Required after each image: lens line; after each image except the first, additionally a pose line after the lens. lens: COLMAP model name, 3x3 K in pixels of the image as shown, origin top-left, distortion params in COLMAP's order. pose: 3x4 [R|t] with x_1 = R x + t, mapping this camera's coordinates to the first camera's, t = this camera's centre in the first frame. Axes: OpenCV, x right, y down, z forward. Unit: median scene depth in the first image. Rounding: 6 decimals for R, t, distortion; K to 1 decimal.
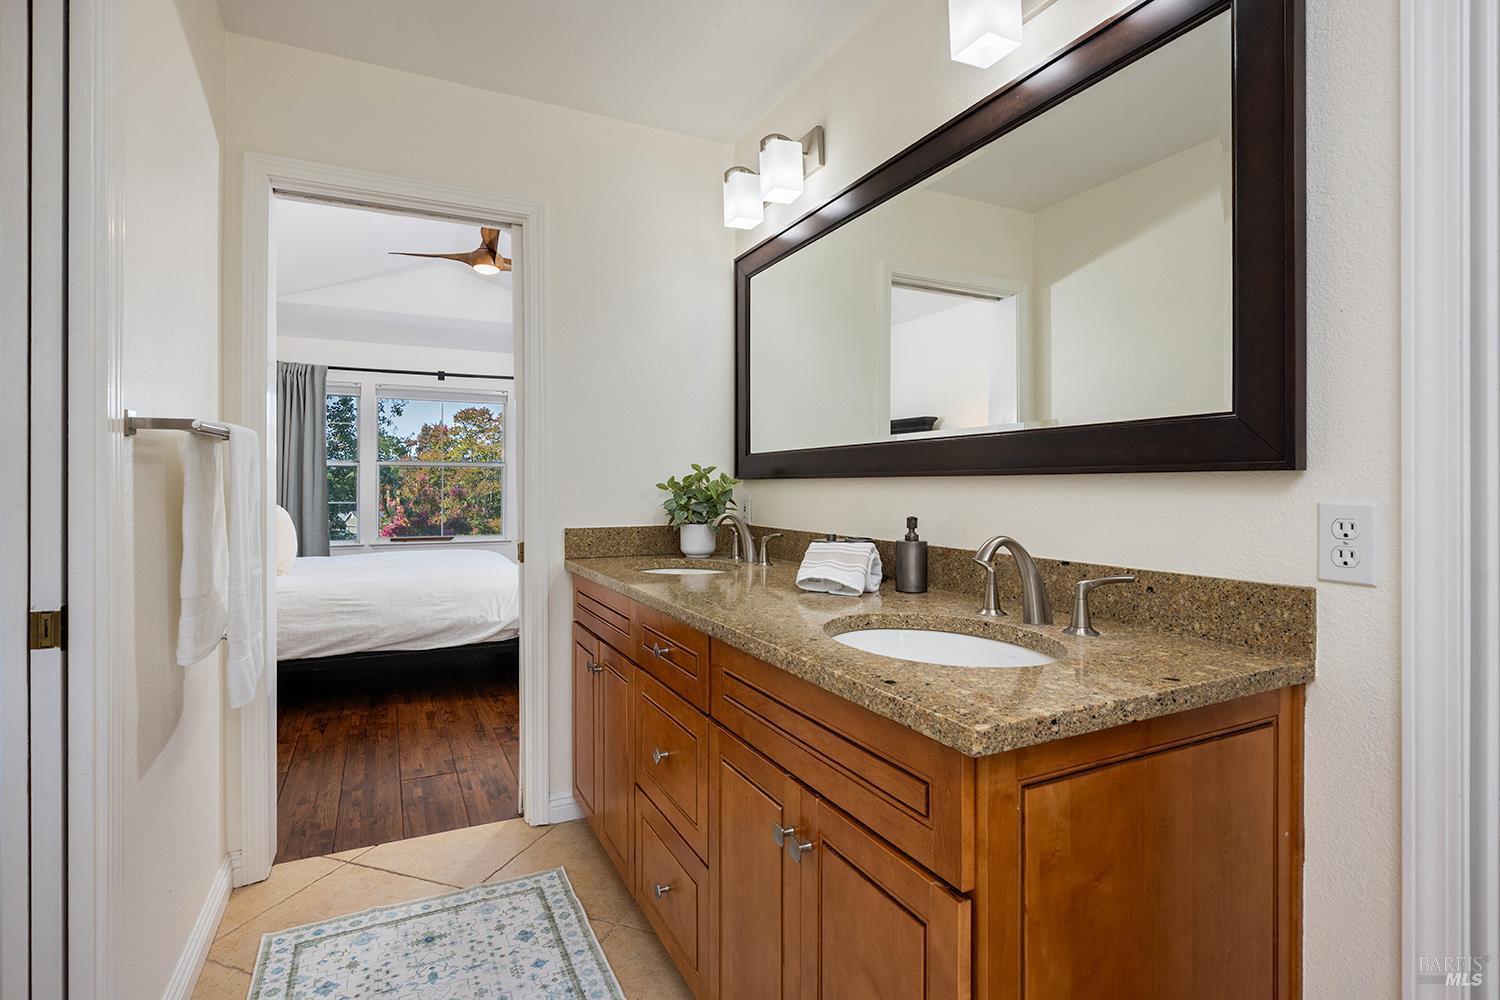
lens RADIAL K [[726.1, 0, 751.0], [0, 726.1, 490.0], [0, 0, 1]] dist [0.003511, 0.000507]
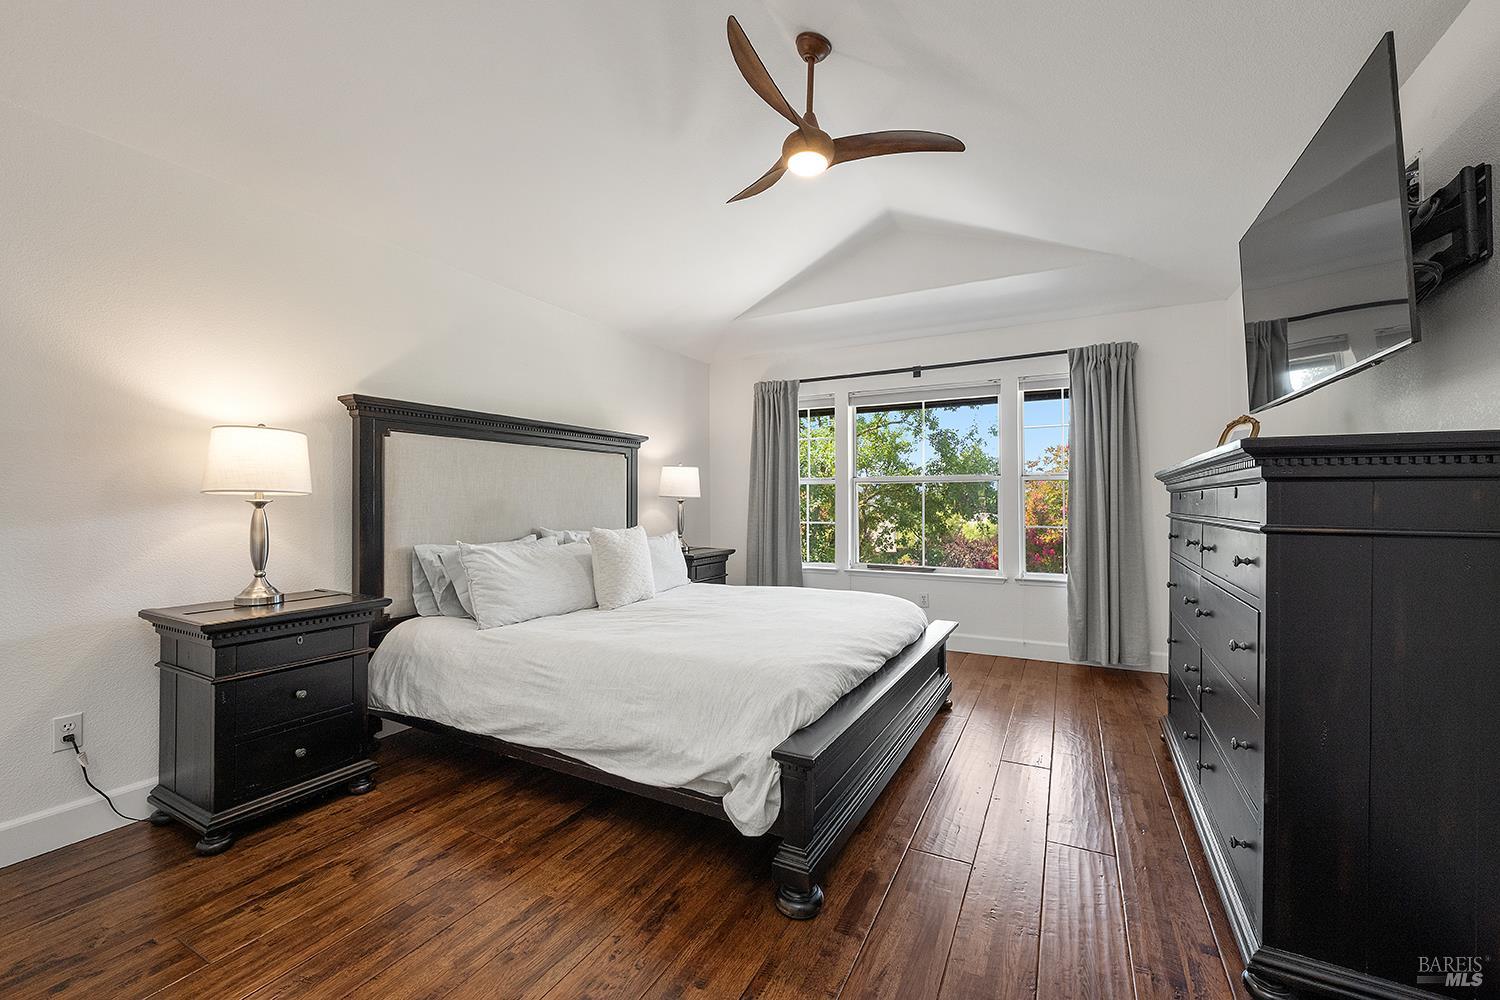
lens RADIAL K [[610.4, 0, 742.4], [0, 610.4, 499.2], [0, 0, 1]] dist [-0.000716, -0.000092]
pose [[0.573968, -0.008985, -0.818829, 0.042587], [-0.002949, 0.999911, -0.013039, -0.005631], [0.818873, 0.009898, 0.573890, 0.781212]]
